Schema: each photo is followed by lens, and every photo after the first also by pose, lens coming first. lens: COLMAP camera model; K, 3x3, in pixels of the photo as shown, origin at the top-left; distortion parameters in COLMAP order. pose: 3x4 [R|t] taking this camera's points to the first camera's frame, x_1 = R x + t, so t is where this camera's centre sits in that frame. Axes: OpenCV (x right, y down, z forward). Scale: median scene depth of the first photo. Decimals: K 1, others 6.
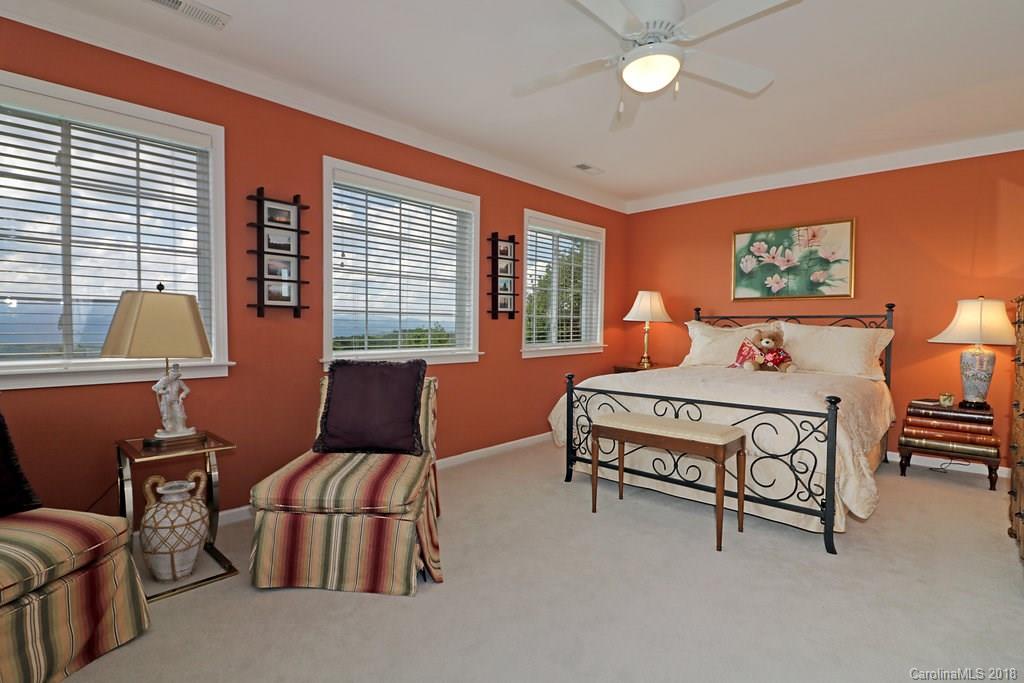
lens RADIAL K [[481.2, 0, 515.0], [0, 481.2, 330.8], [0, 0, 1]] dist [-0.000306, 0.000008]
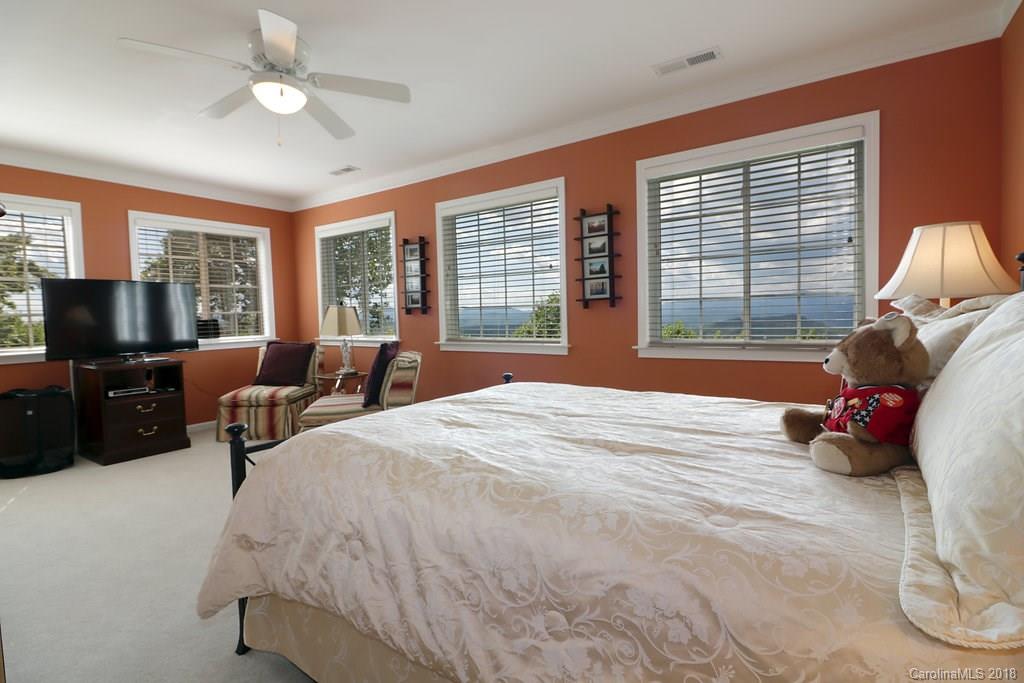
lens RADIAL K [[450.7, 0, 514.5], [0, 450.7, 318.1], [0, 0, 1]] dist [-0.065296, 0.000082]
pose [[0.174969, -0.011556, -0.984506, 0.565956], [0.012339, 0.999878, -0.009544, 0.001074], [0.984497, -0.010478, 0.175091, 0.567244]]
